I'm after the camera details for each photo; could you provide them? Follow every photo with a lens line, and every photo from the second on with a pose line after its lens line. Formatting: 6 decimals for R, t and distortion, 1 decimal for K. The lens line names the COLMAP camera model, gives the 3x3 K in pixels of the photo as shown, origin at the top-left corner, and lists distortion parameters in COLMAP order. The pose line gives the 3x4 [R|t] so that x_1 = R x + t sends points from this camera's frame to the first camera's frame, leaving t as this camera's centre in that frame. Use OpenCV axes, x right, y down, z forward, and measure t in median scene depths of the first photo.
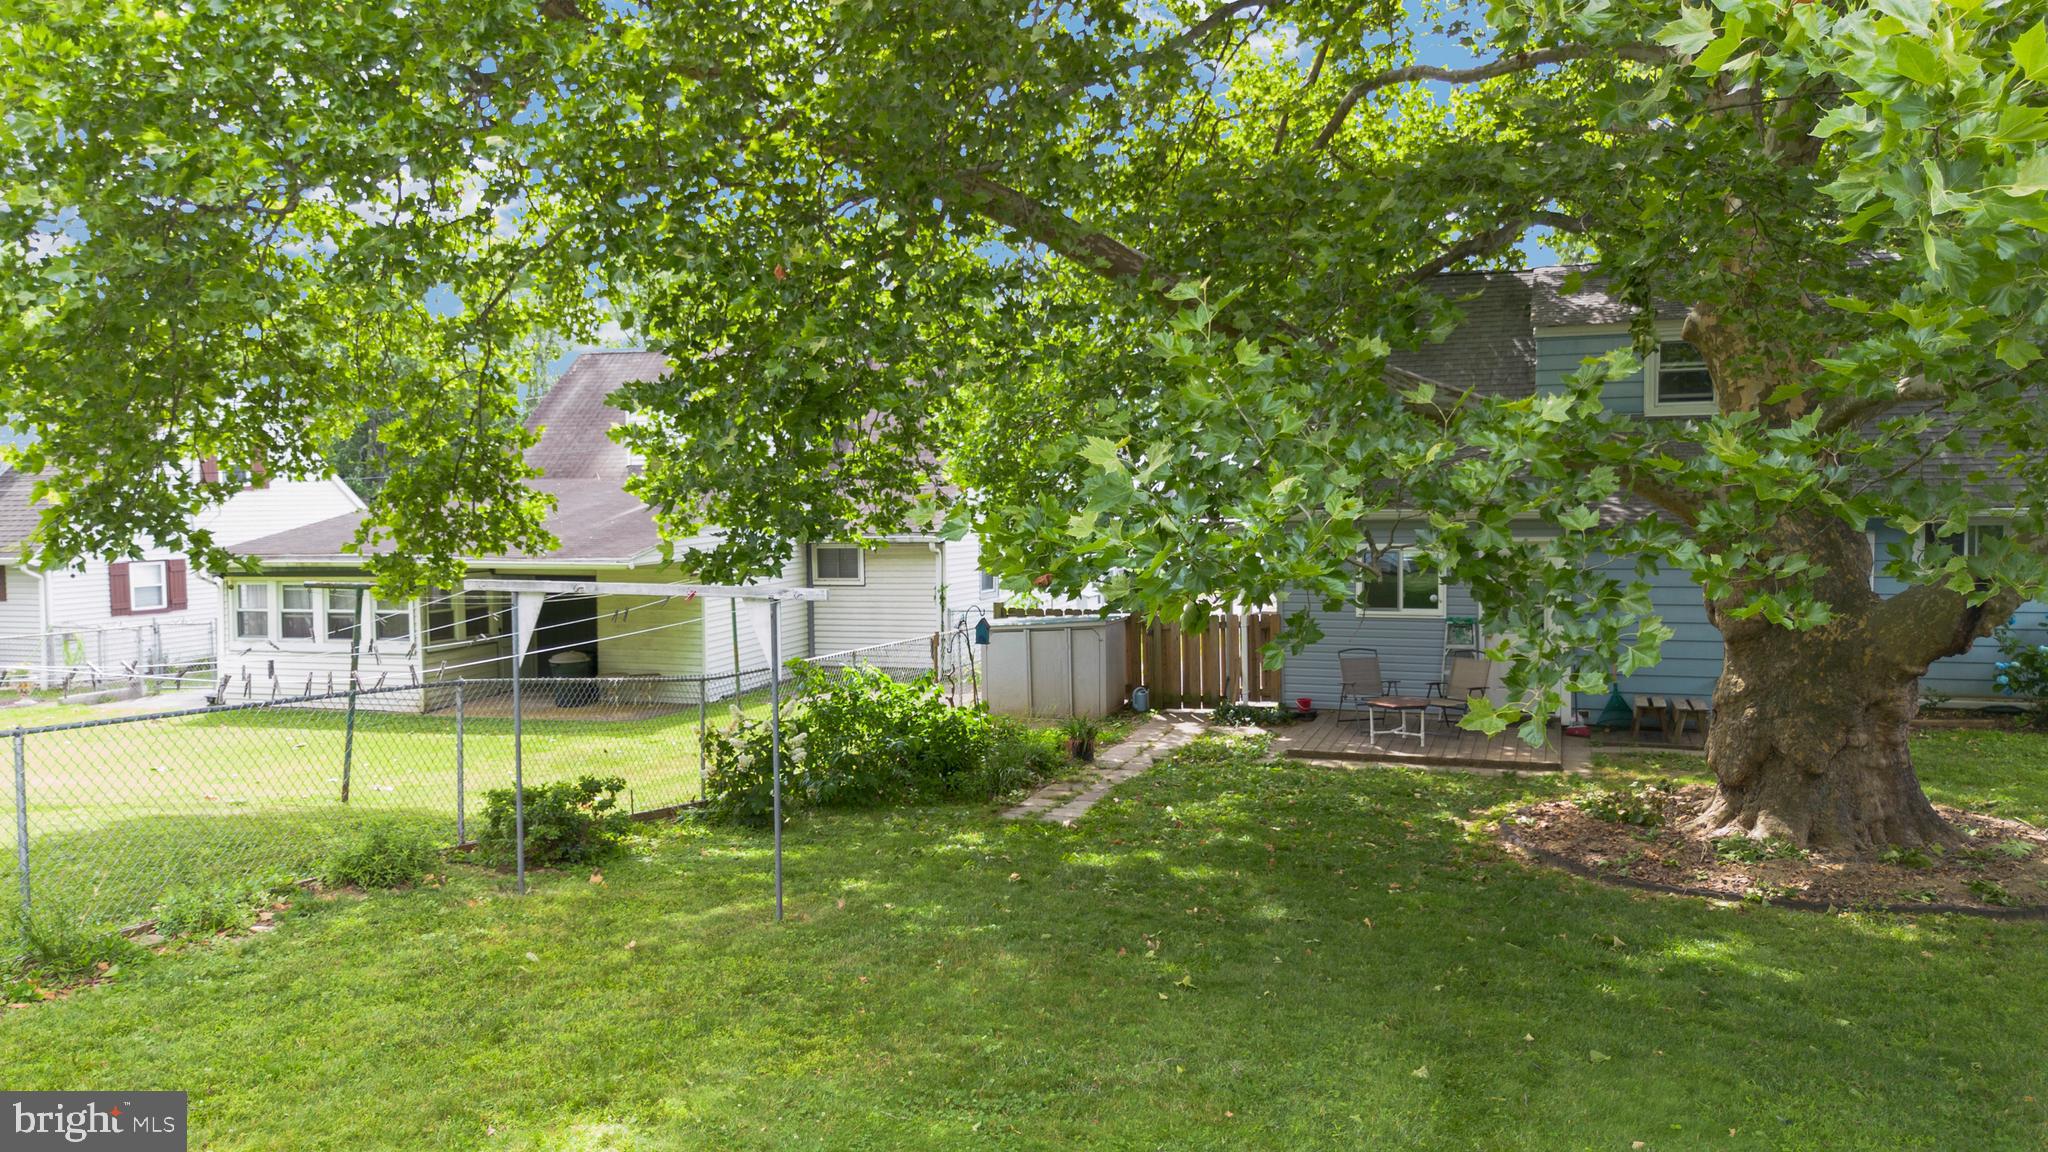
lens RADIAL K [[1410.6, 0, 1024.0], [0, 1410.6, 576.0], [0, 0, 1]] dist [0.035715, -0.030469]
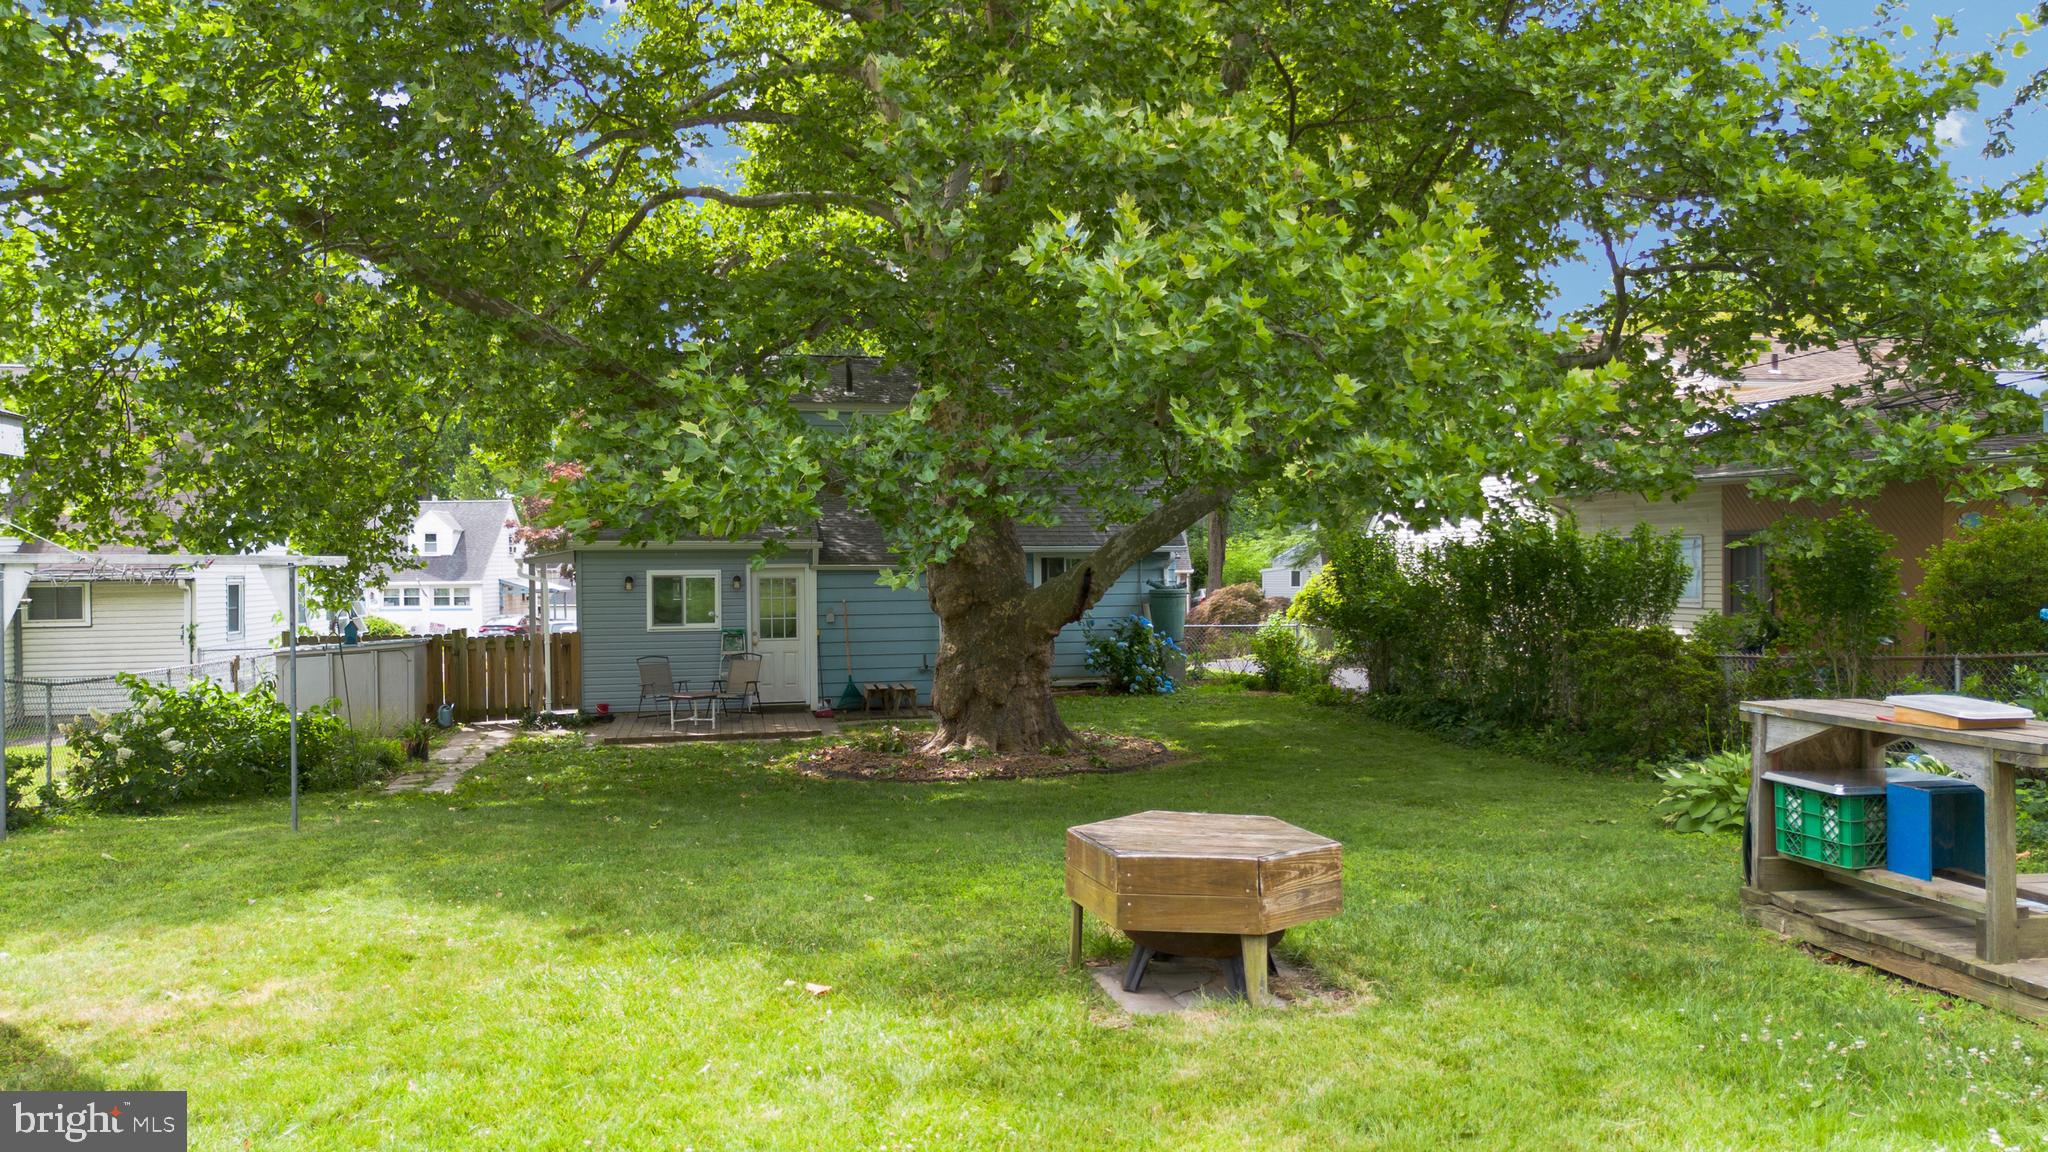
lens RADIAL K [[1415.2, 0, 986.8], [0, 1415.2, 567.6], [0, 0, 1]] dist [0.099048, -0.127739]
pose [[0.853585, 0.006267, 0.520916, -0.163138], [0.025349, 0.998244, -0.053547, 0.052538], [-0.520337, 0.058911, 0.851927, -0.190531]]
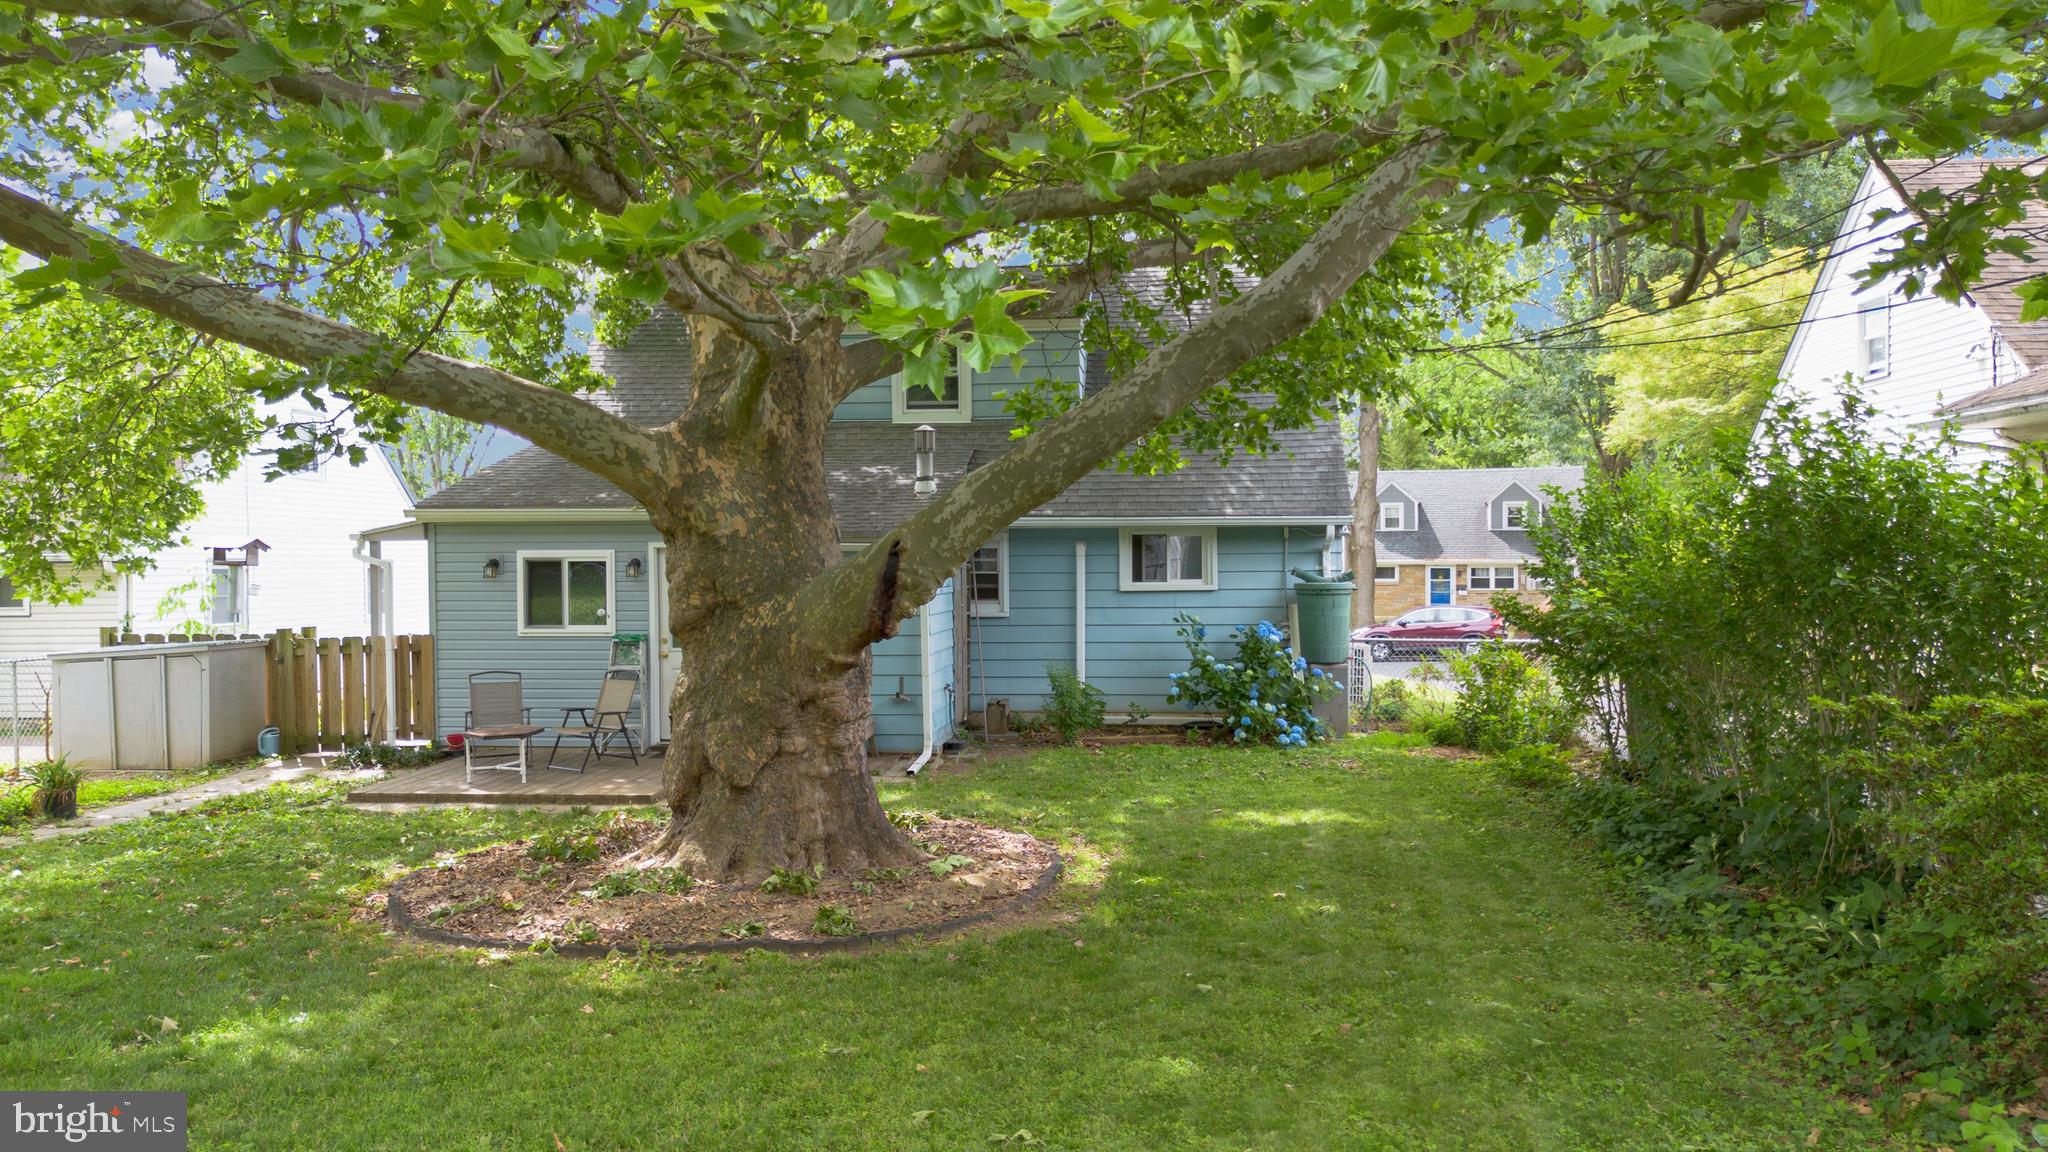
lens RADIAL K [[1410.6, 0, 1024.0], [0, 1410.6, 576.0], [0, 0, 1]] dist [0.035715, -0.030469]
pose [[0.966556, 0.006426, 0.256375, 0.353224], [0.005461, 0.998944, -0.045628, 0.038103], [-0.256397, 0.045502, 0.965500, 0.106891]]
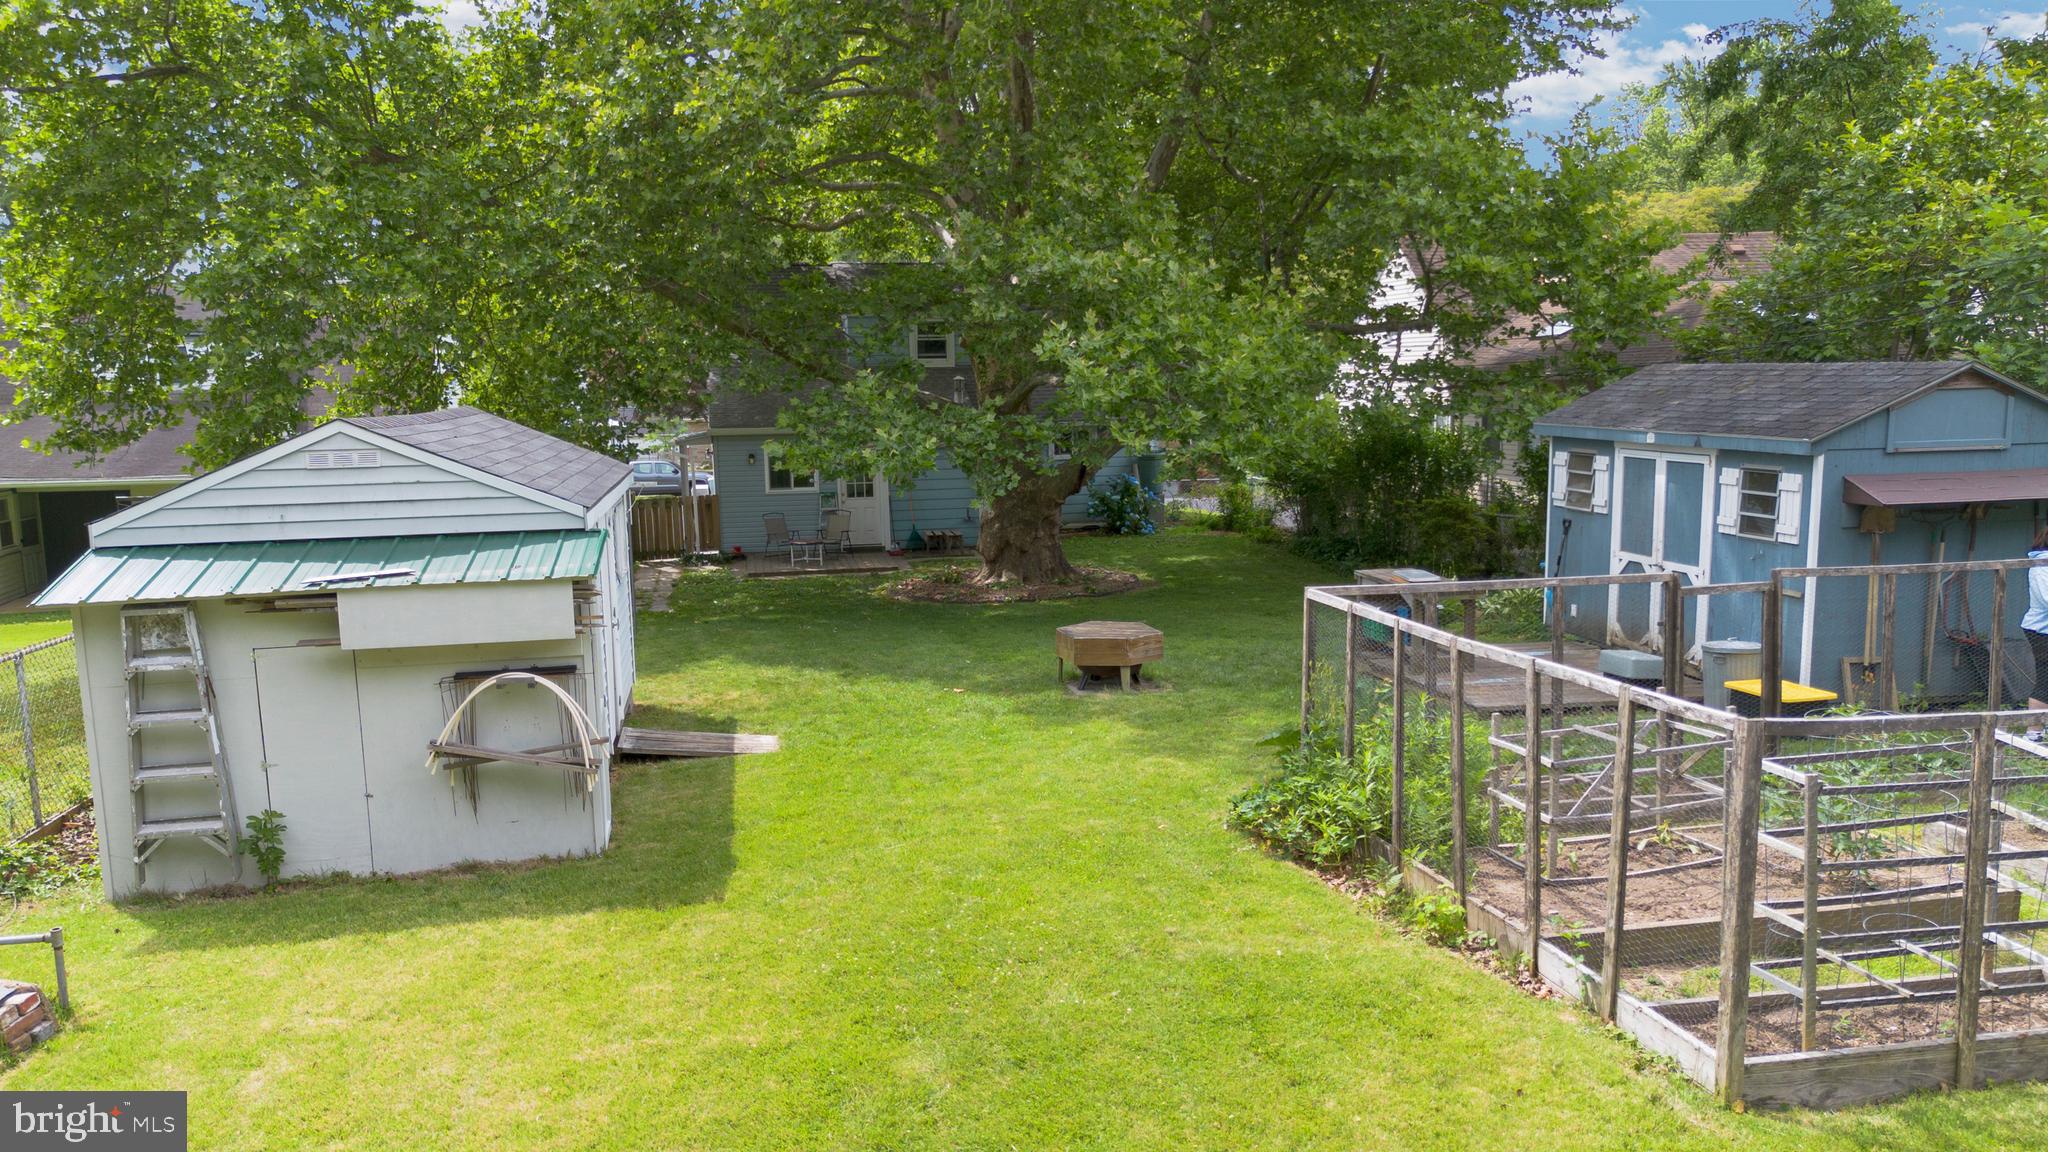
lens RADIAL K [[1415.2, 0, 986.8], [0, 1415.2, 567.6], [0, 0, 1]] dist [0.099048, -0.127739]
pose [[0.860340, -0.069111, 0.505013, -0.426295], [0.034458, 0.996385, 0.077652, -0.005385], [-0.508554, -0.049406, 0.859612, -0.605988]]
